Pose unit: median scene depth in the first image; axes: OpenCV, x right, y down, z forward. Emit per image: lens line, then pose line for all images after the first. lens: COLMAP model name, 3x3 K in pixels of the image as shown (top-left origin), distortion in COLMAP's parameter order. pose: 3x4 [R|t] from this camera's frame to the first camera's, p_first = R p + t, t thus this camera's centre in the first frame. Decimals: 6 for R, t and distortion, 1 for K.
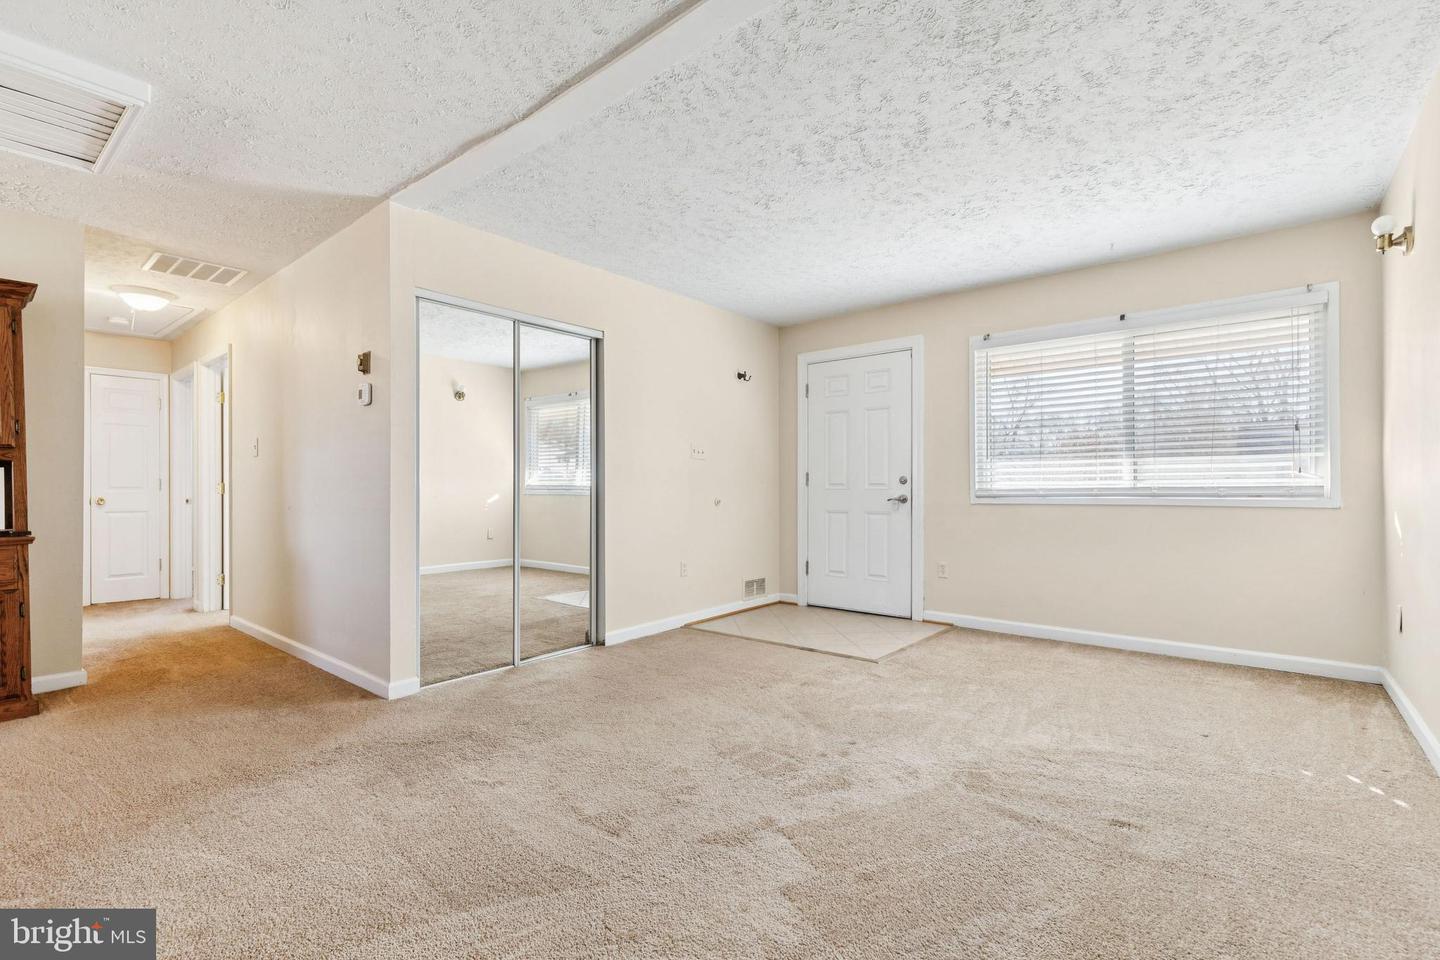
lens RADIAL K [[652.0, 0, 711.6], [0, 652.0, 479.8], [0, 0, 1]] dist [0.006896, -0.000613]
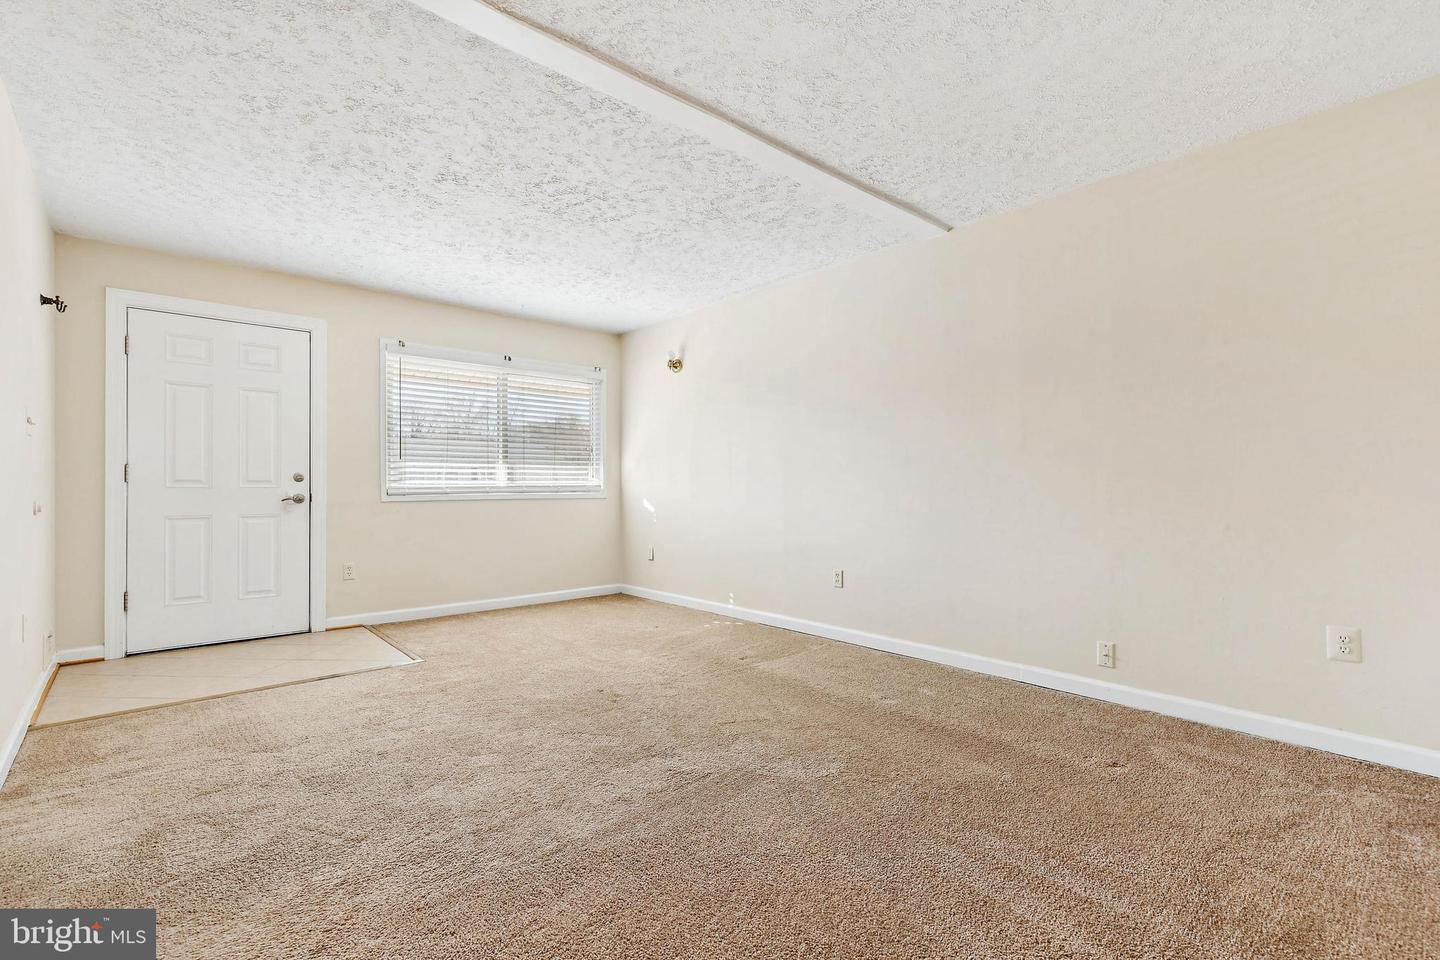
lens RADIAL K [[652.0, 0, 722.9], [0, 652.0, 479.5], [0, 0, 1]] dist [0.006896, -0.000613]
pose [[0.137636, 0.013509, 0.990391, -0.599126], [-0.011783, 0.999859, -0.012001, 0.008651], [-0.990413, -0.010019, 0.137776, 0.366991]]
